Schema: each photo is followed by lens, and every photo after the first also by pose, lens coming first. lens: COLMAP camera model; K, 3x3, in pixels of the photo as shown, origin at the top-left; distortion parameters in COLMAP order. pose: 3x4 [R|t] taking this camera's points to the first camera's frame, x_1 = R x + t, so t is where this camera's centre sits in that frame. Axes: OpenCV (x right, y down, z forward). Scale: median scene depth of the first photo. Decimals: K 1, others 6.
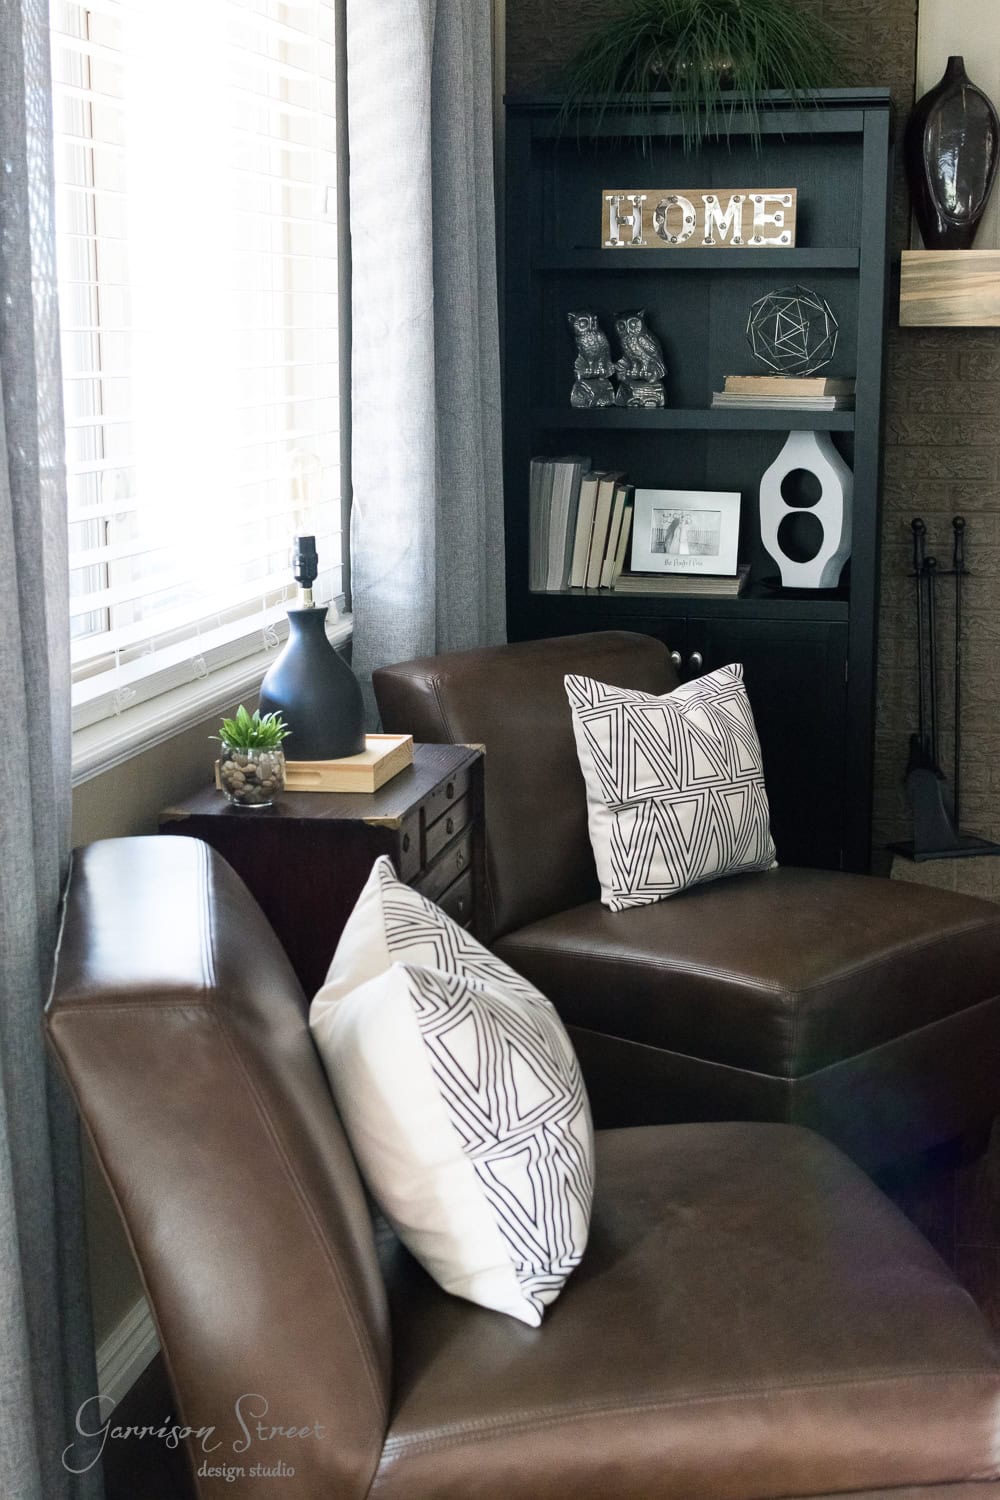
lens RADIAL K [[2266.7, 0, 500.0], [0, 2266.7, 750.0], [0, 0, 1]] dist [0.013253, 0.060211]
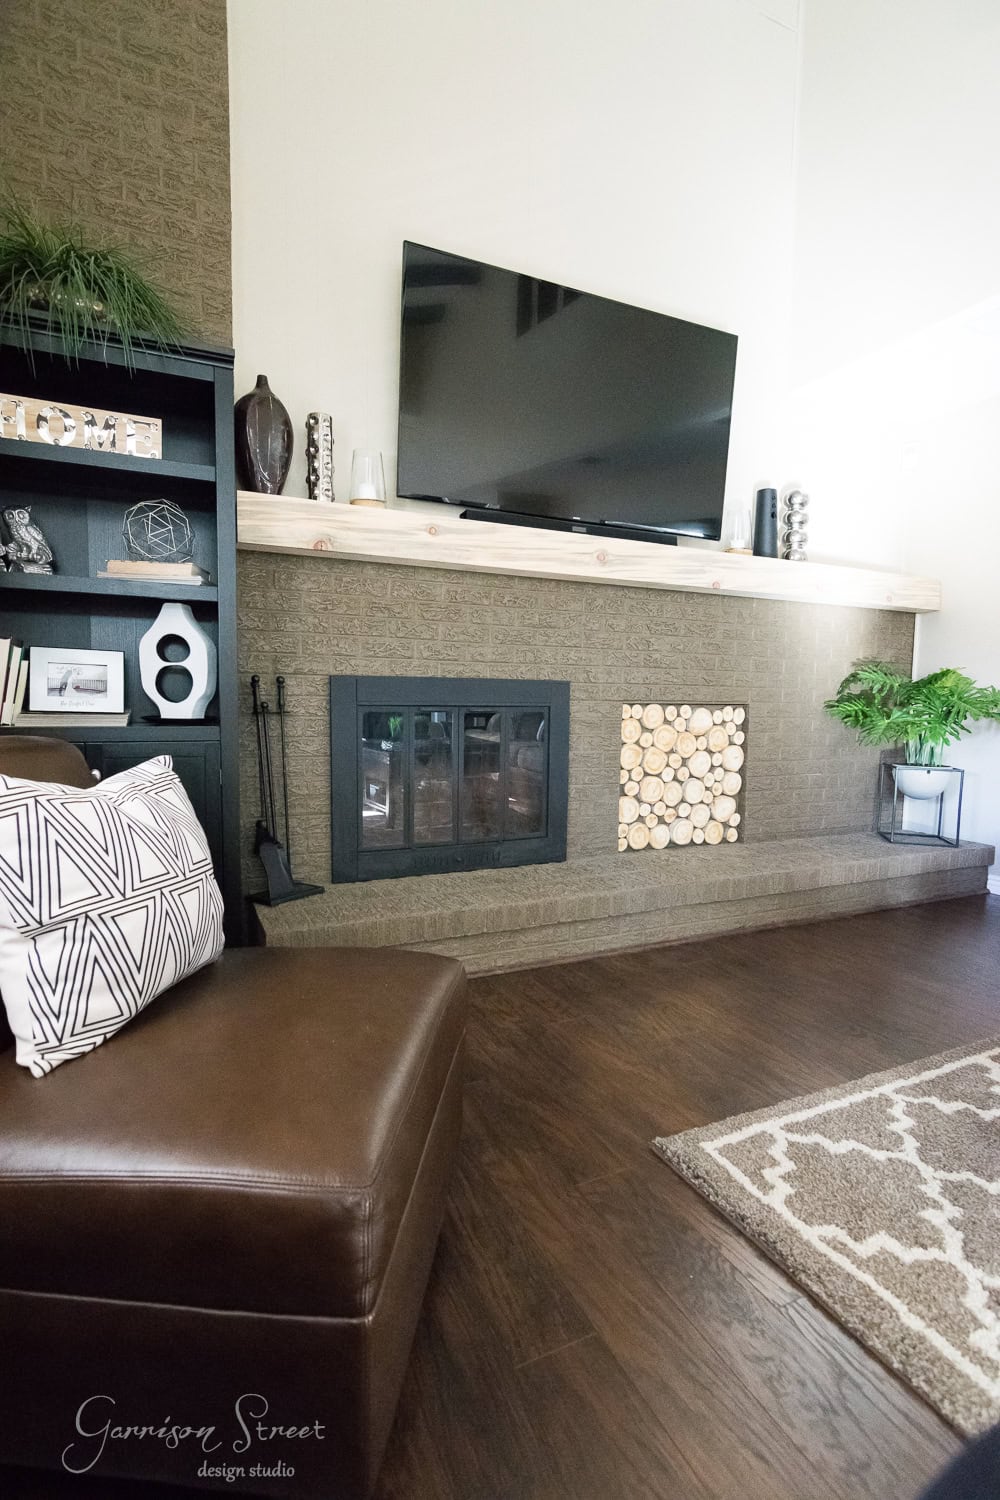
lens RADIAL K [[728.2, 0, 500.6], [0, 728.2, 759.8], [0, 0, 1]] dist [-0.004259, 0.000818]
pose [[0.800784, -0.040091, 0.597610, 0.026230], [0.095522, 0.993535, -0.061345, -0.002080], [-0.591287, 0.106208, 0.799437, 0.554223]]
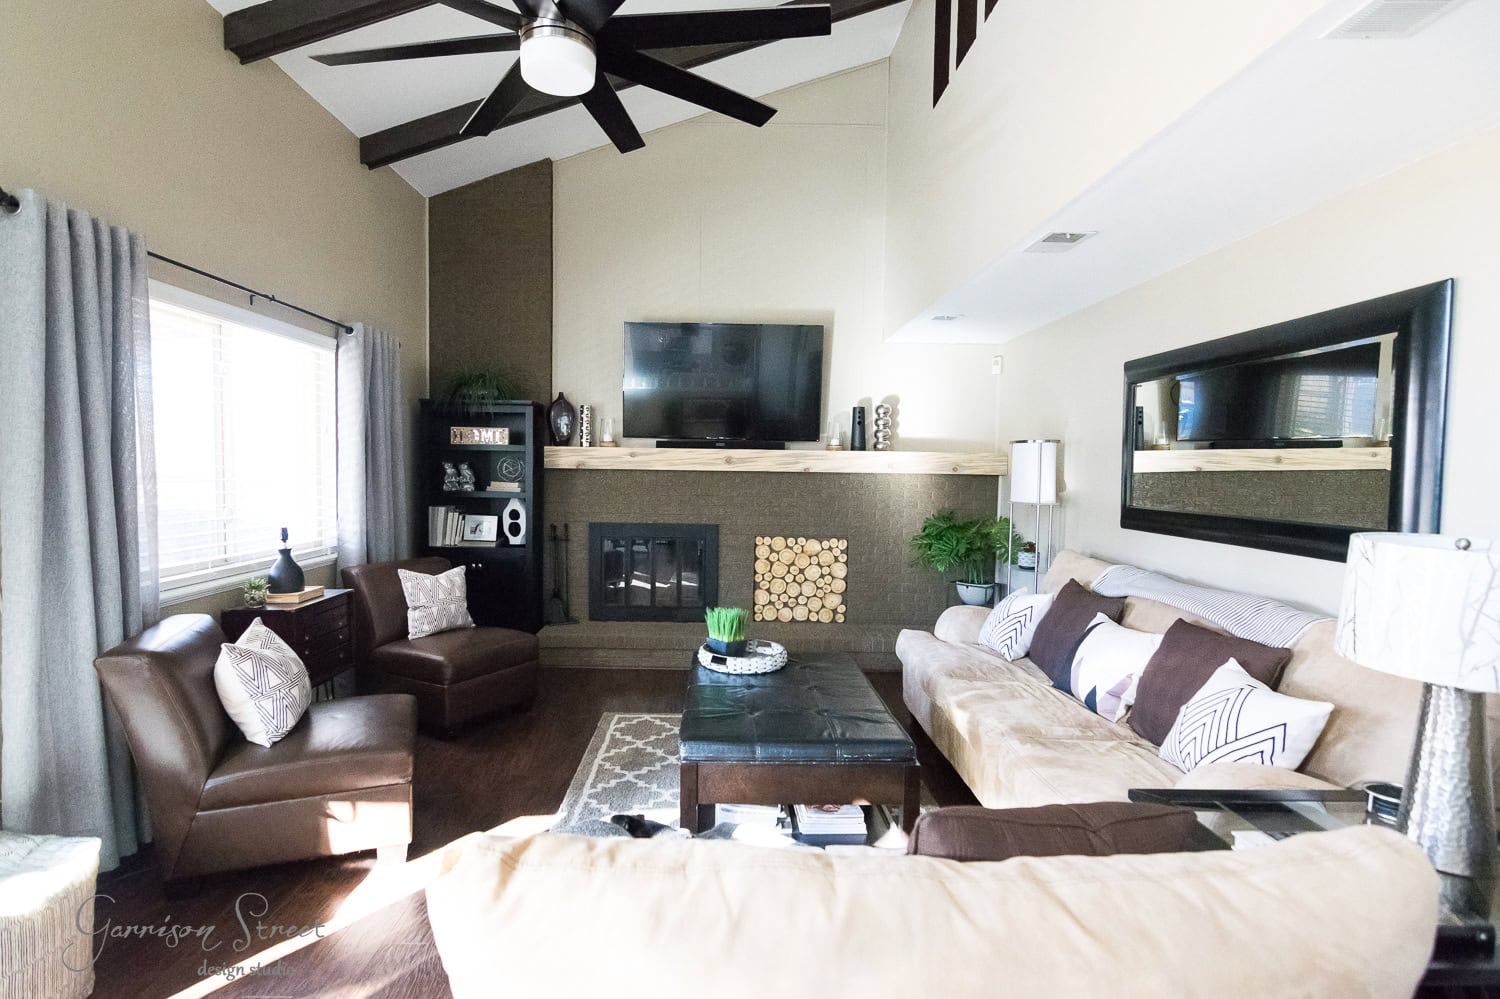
lens RADIAL K [[750.1, 0, 724.0], [0, 750.1, 507.8], [0, 0, 1]] dist [-0.001709, 0.000061]
pose [[0.978478, 0.004021, 0.206312, 0.214192], [0.022171, 0.991974, -0.124482, 0.020320], [-0.205156, 0.126377, 0.970536, -0.149858]]
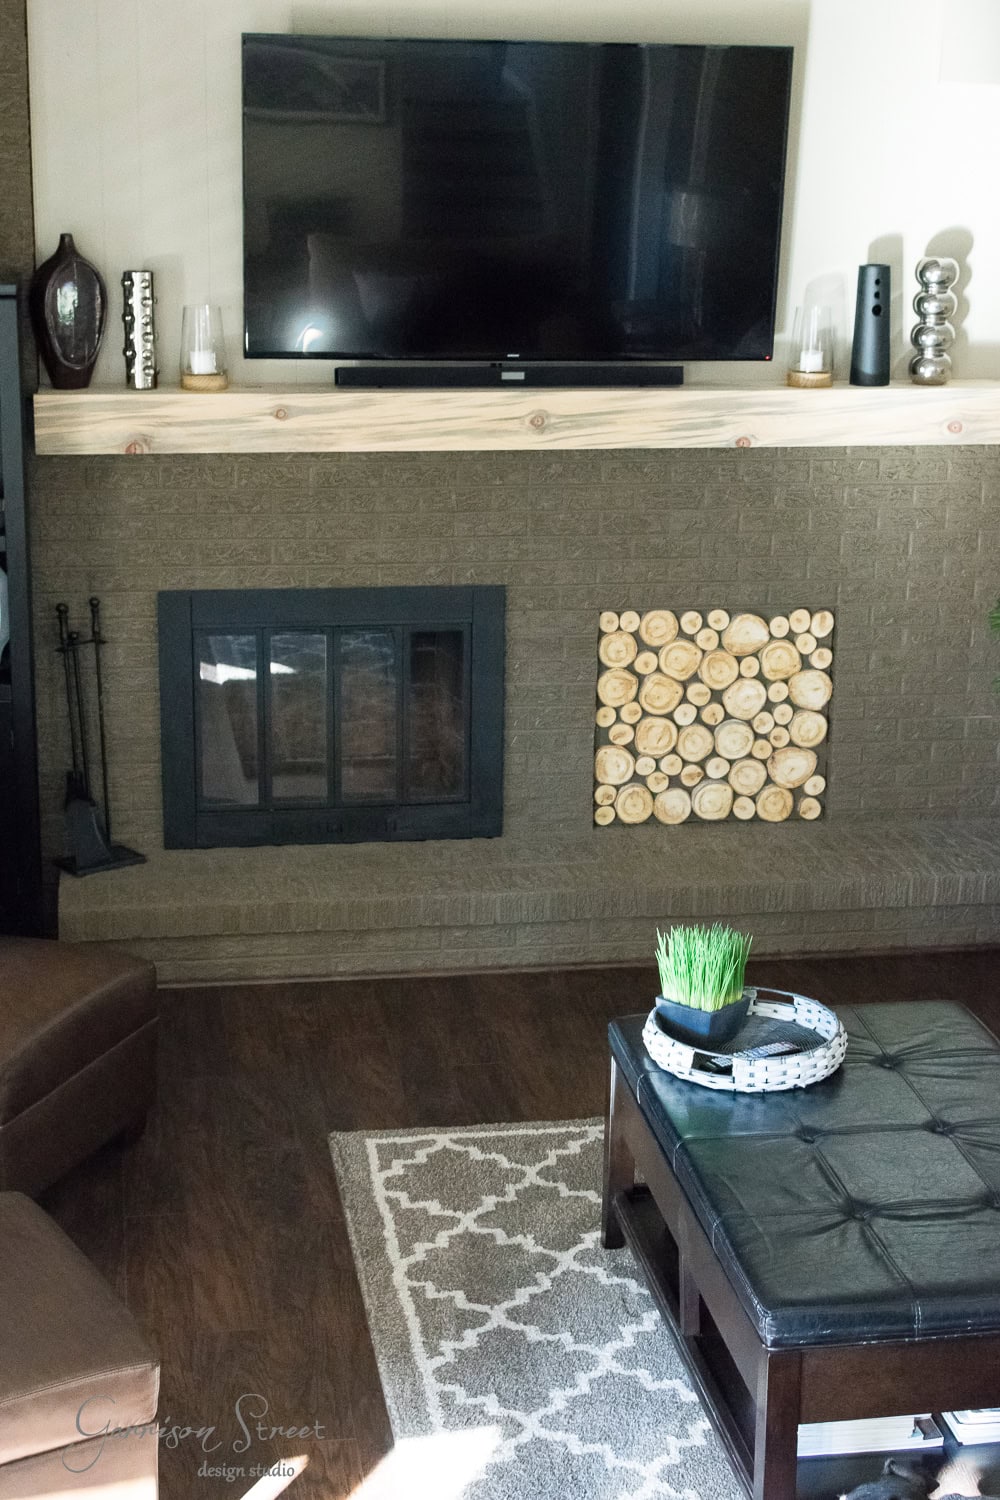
lens RADIAL K [[2404.4, 0, 521.0], [0, 2404.4, 707.1], [0, 0, 1]] dist [0.013285, 0.041769]
pose [[0.932108, -0.079420, 0.353364, -0.052808], [0.048564, 0.994257, 0.095361, -0.166800], [-0.358909, -0.071726, 0.930613, -0.331572]]
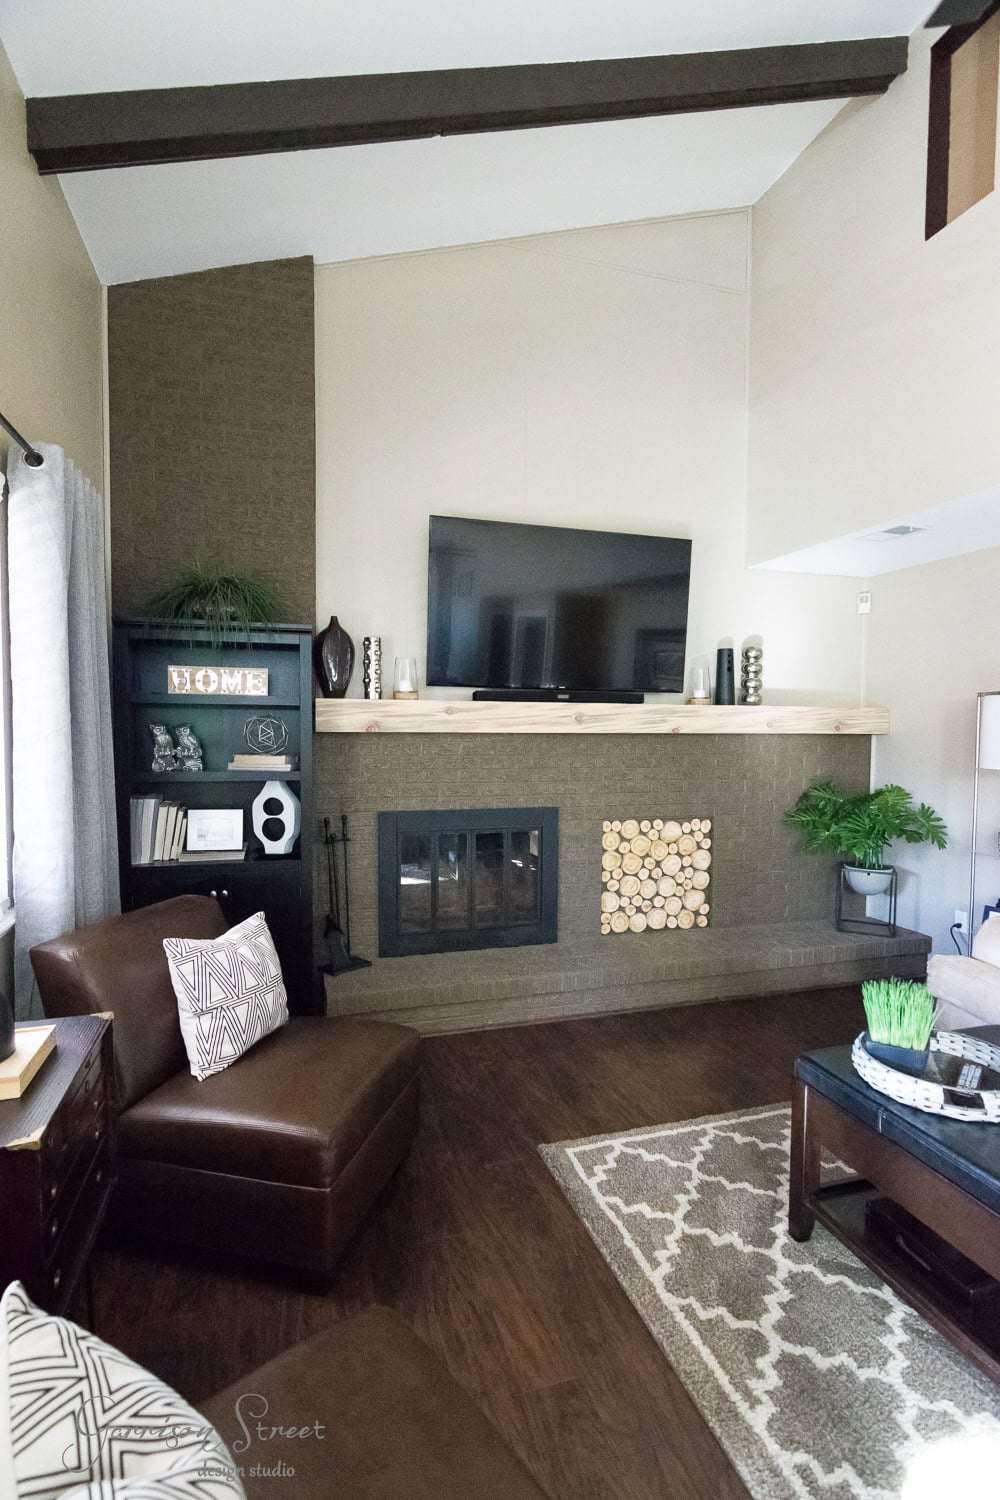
lens RADIAL K [[728.2, 0, 500.6], [0, 728.2, 759.8], [0, 0, 1]] dist [-0.004259, 0.000818]
pose [[0.877698, -0.016131, 0.478942, -0.006561], [0.080621, 0.990159, -0.114395, -0.065670], [-0.472383, 0.139017, 0.870361, 0.308757]]
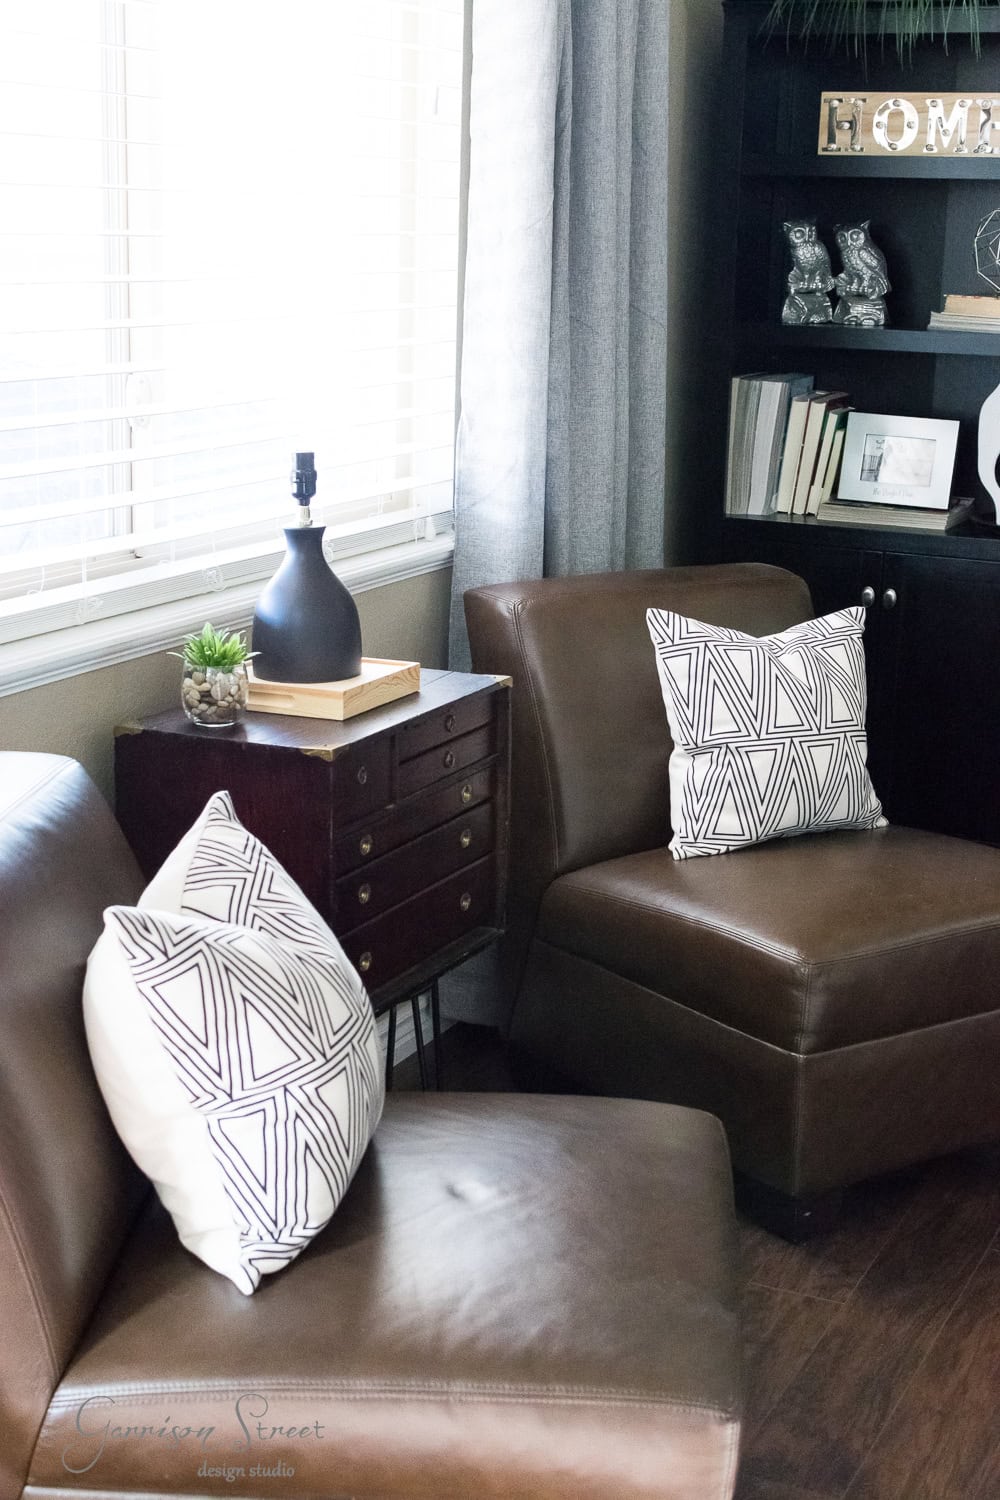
lens RADIAL K [[2266.7, 0, 500.0], [0, 2266.7, 750.0], [0, 0, 1]] dist [0.013253, 0.060211]
pose [[0.972831, 0.077189, -0.218270, 0.142954], [-0.067194, 0.996339, 0.052863, -0.015742], [0.221551, -0.036760, 0.974456, 0.042805]]
